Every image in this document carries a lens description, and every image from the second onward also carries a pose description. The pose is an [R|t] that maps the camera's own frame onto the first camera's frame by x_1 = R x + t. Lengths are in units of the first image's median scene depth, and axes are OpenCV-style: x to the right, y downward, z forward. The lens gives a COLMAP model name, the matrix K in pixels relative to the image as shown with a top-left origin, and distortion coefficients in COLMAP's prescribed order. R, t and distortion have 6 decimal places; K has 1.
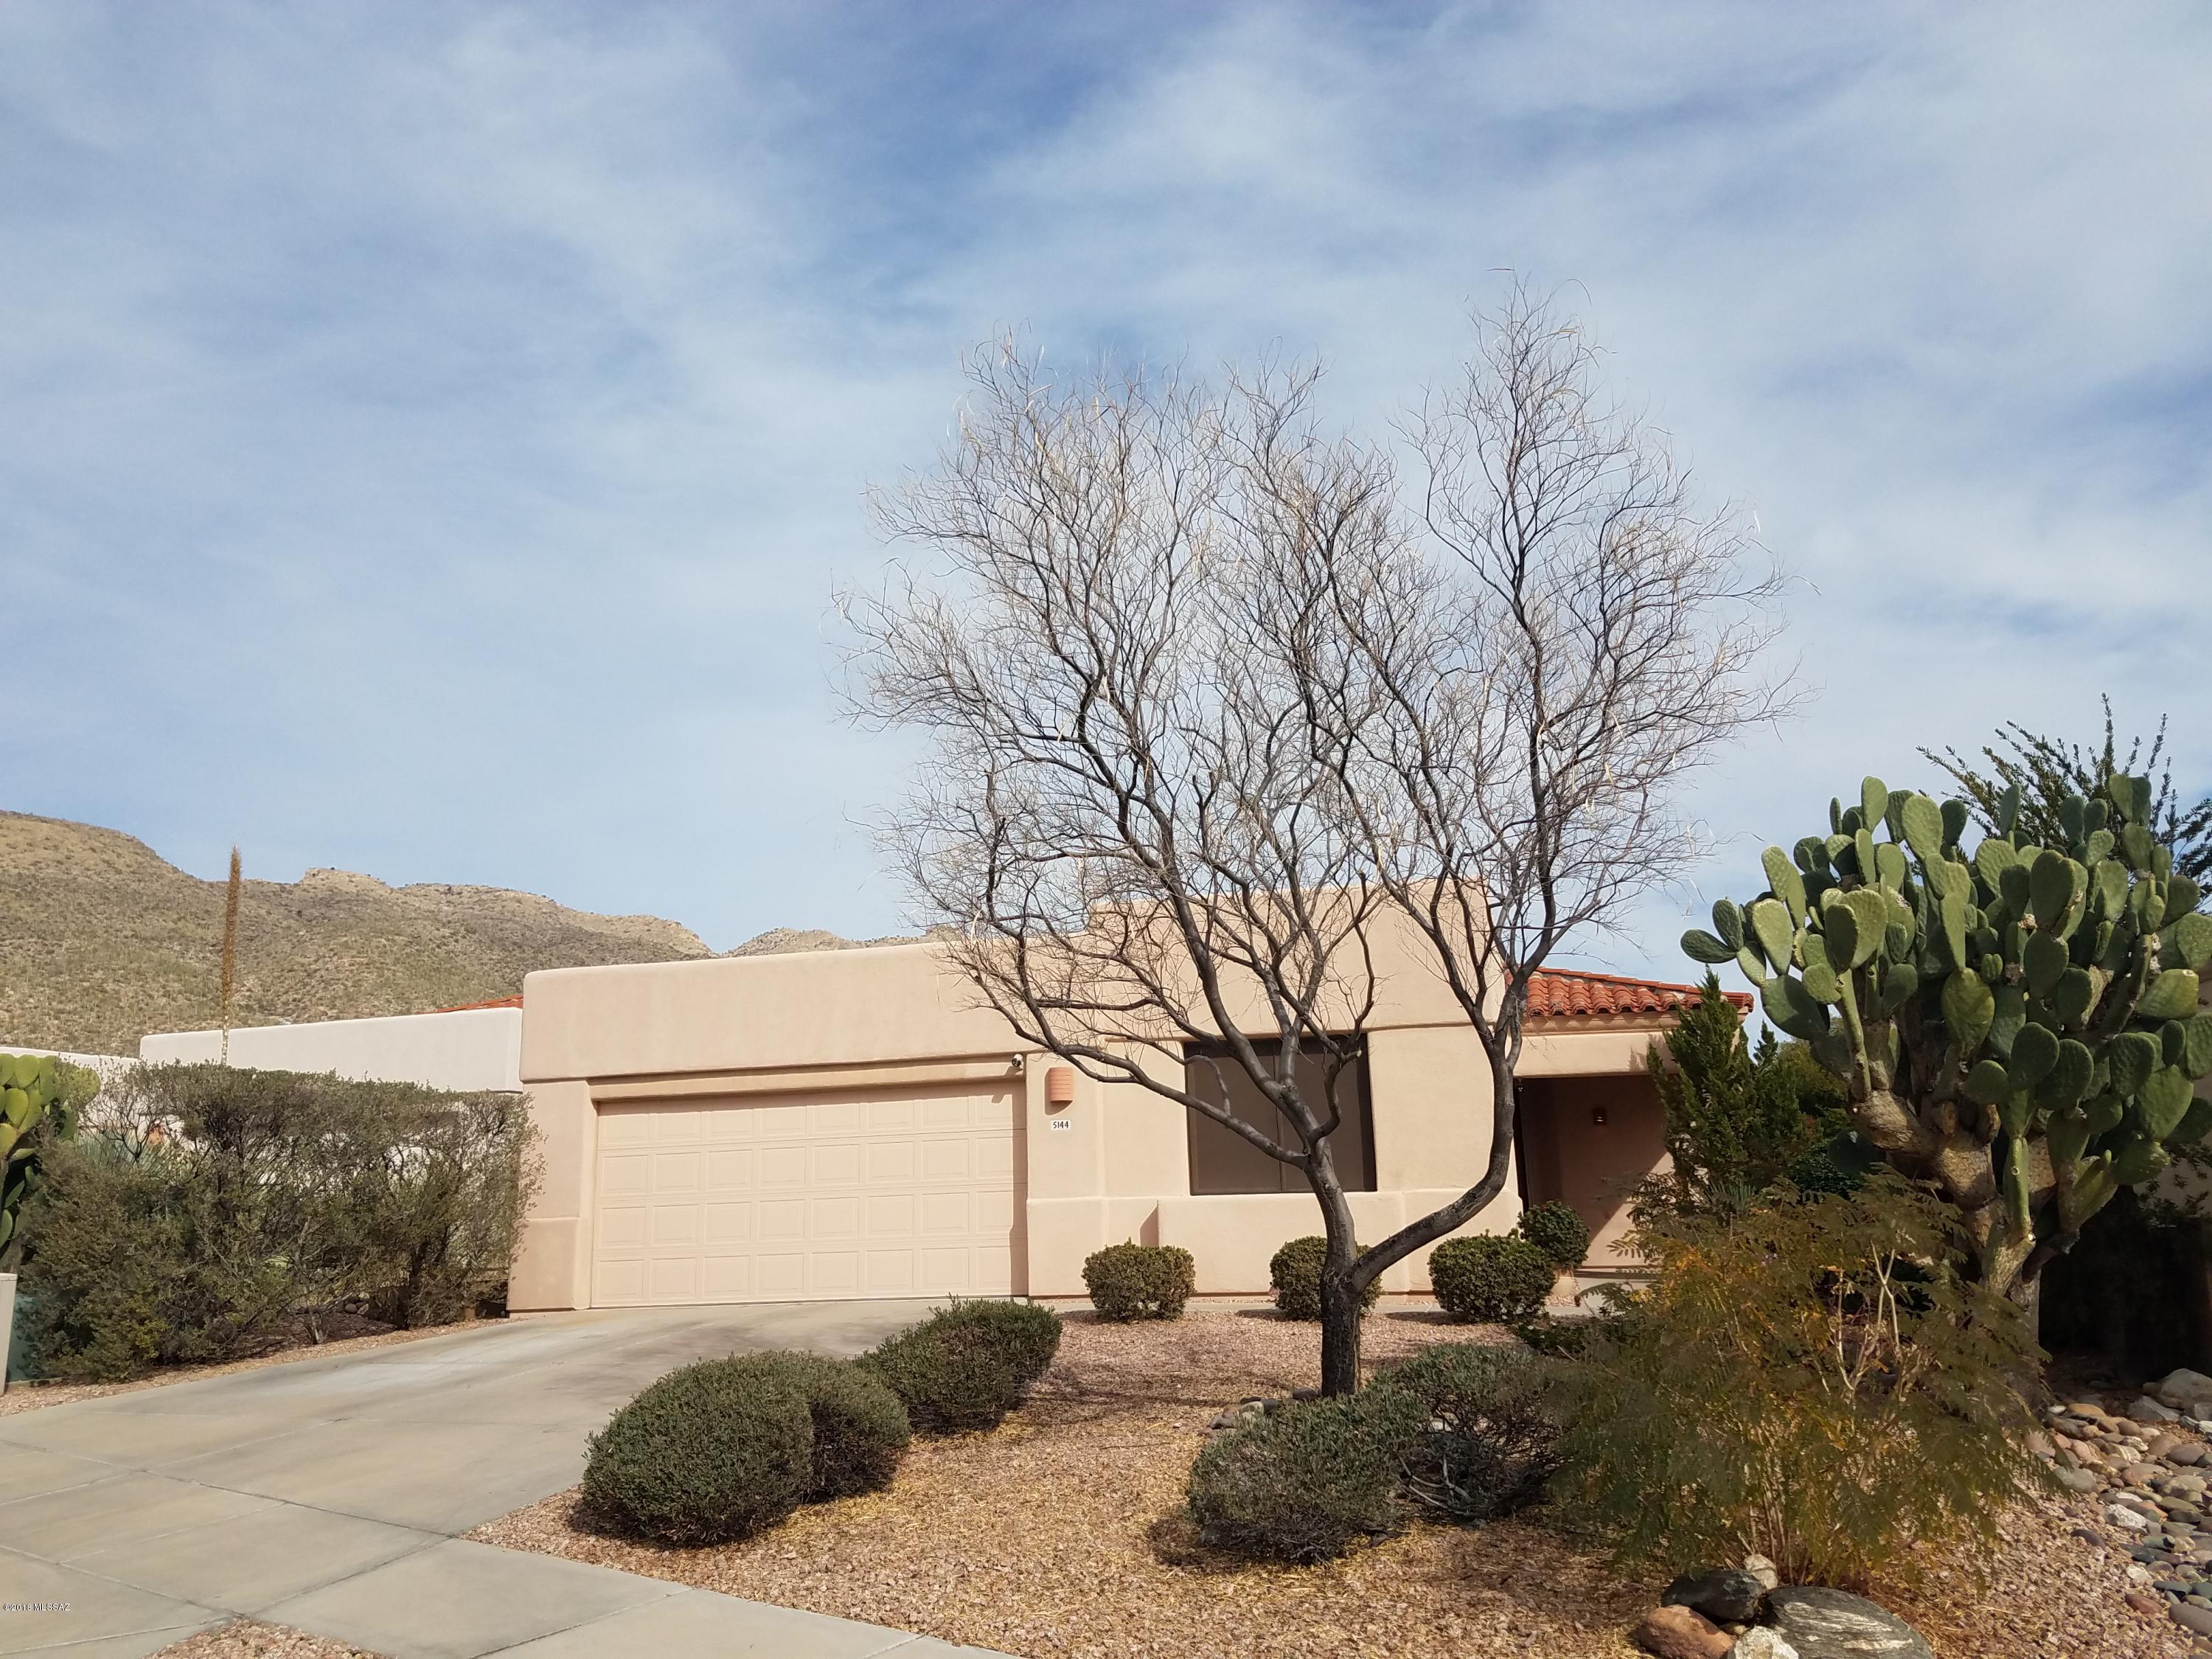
lens RADIAL K [[1694.3, 0, 1086.7], [0, 1694.3, 889.4], [0, 0, 1]] dist [0.219369, -0.406053]
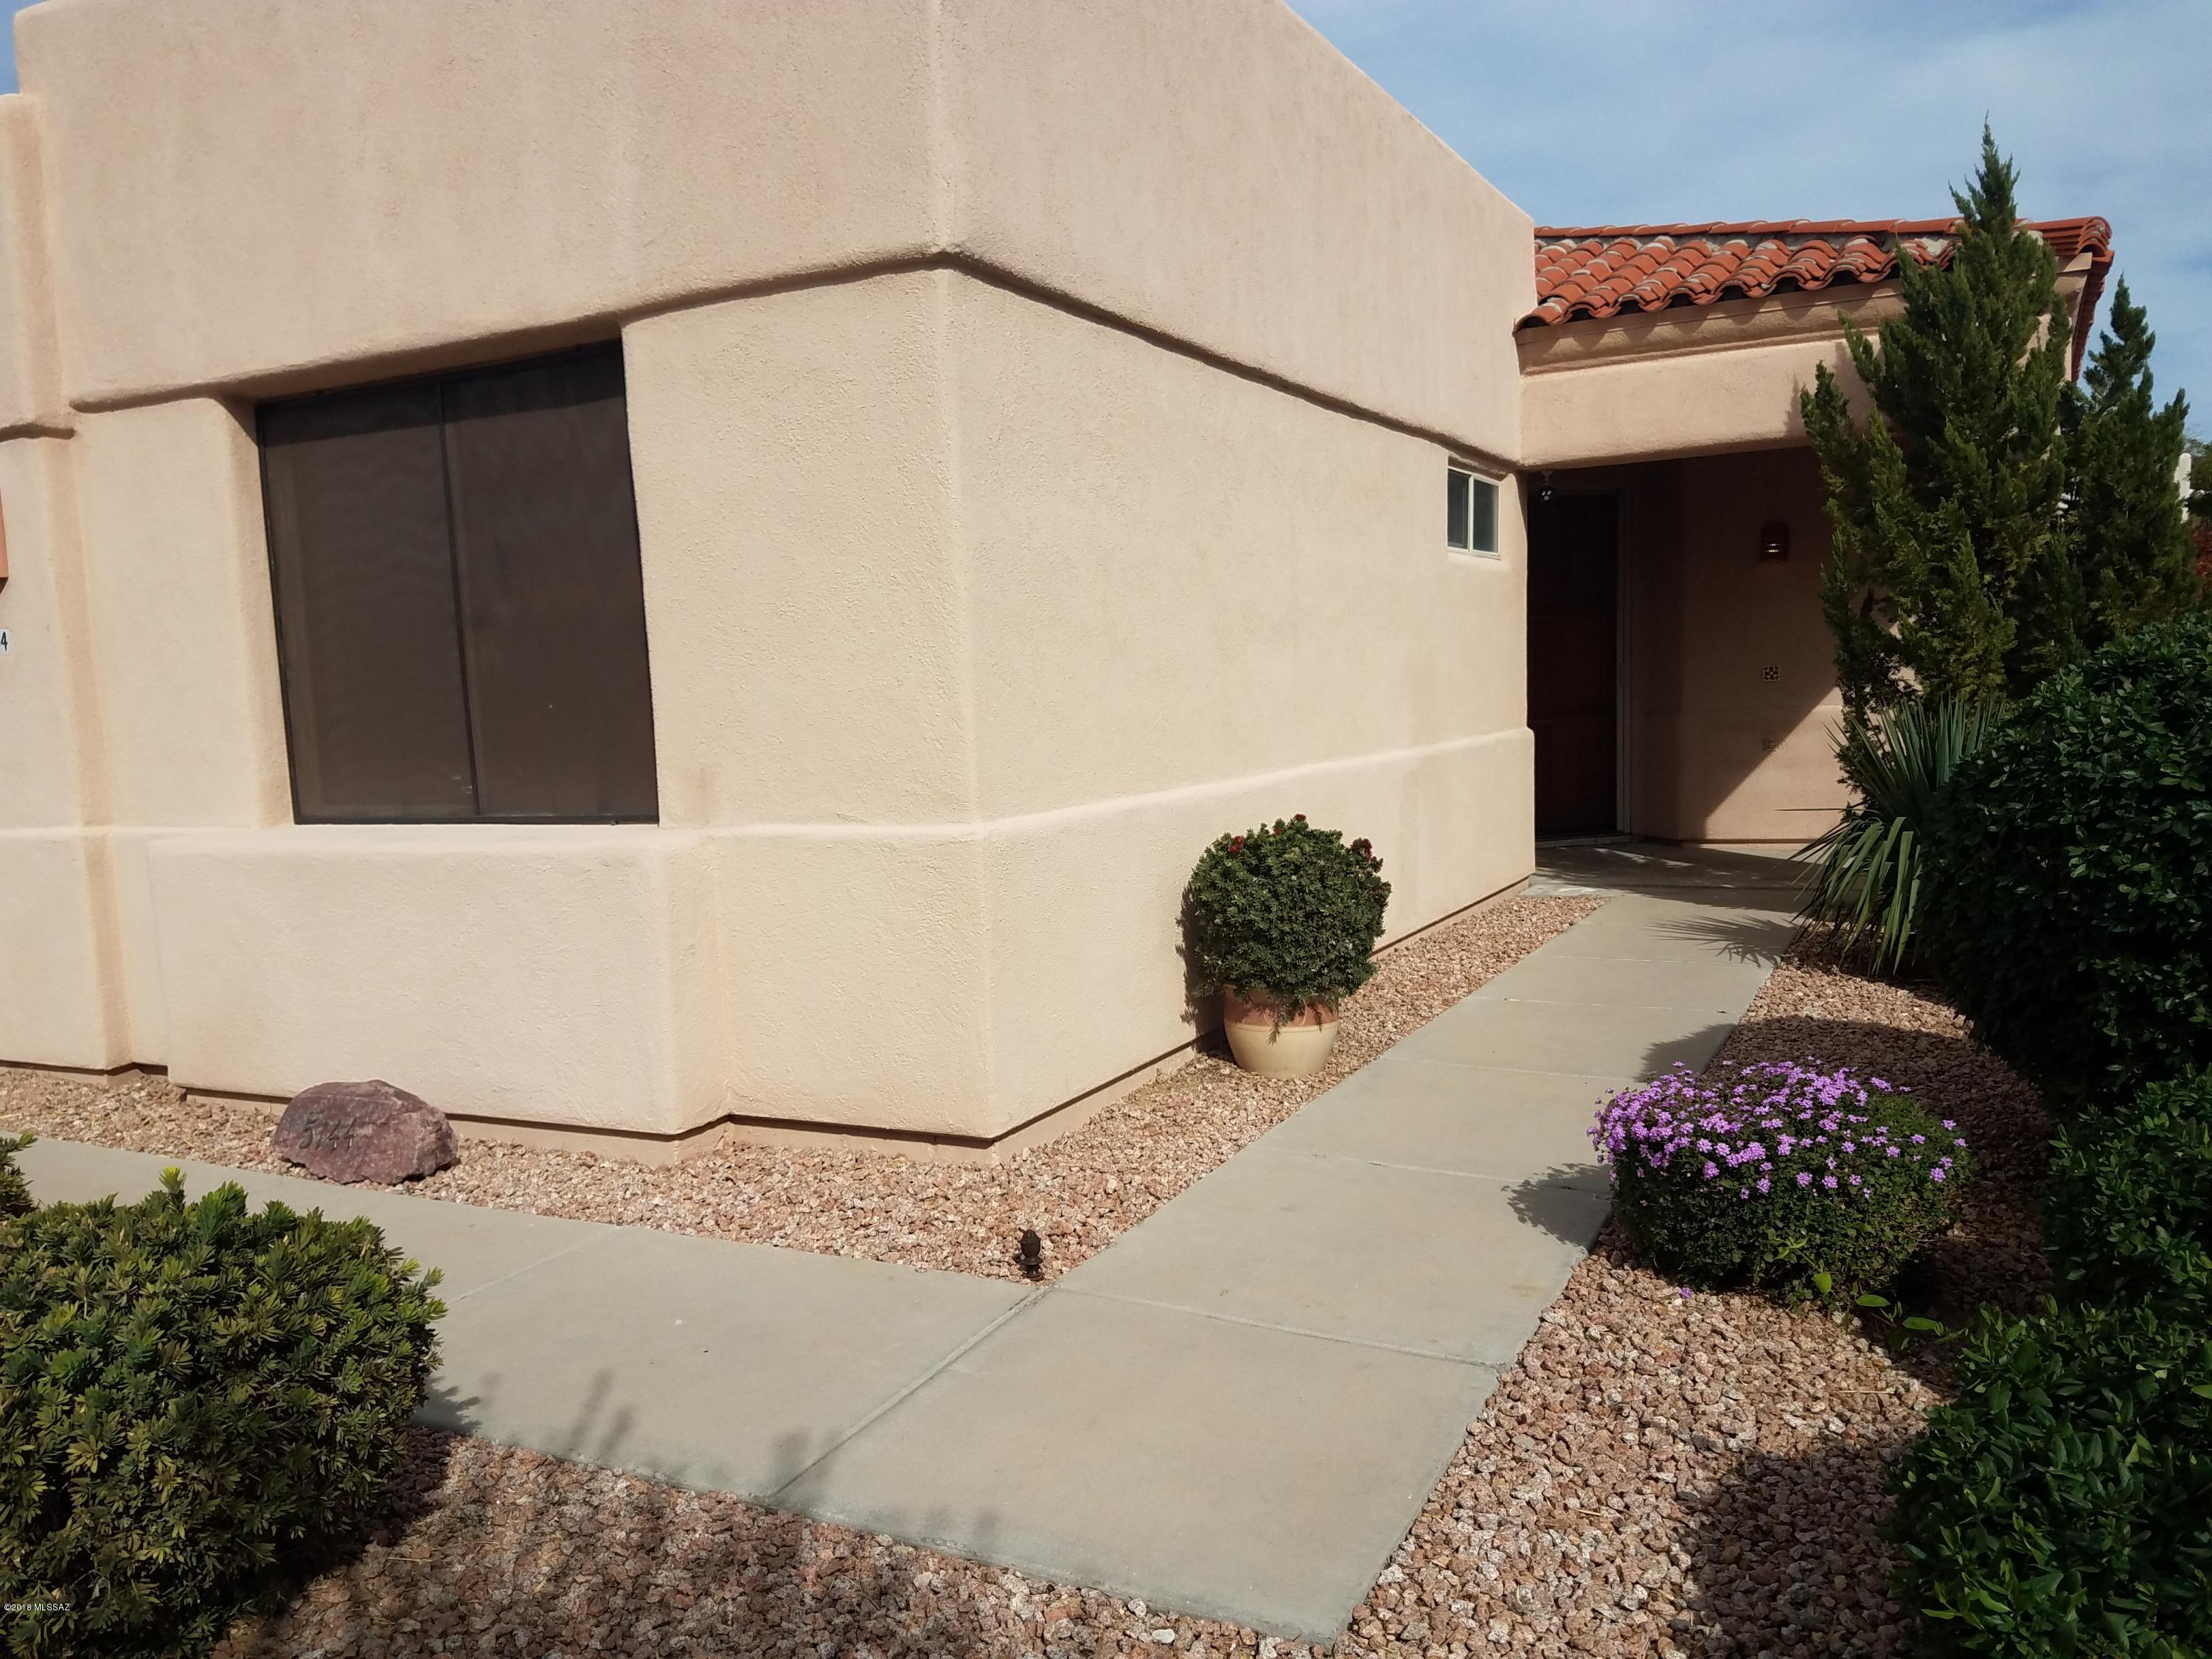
lens RADIAL K [[1694.3, 0, 1086.7], [0, 1694.3, 889.4], [0, 0, 1]] dist [0.219369, -0.406053]
pose [[0.974625, 0.008891, -0.223667, 0.248621], [0.062437, 0.948756, 0.309781, 0.068685], [0.214959, -0.315886, 0.924126, 0.540381]]
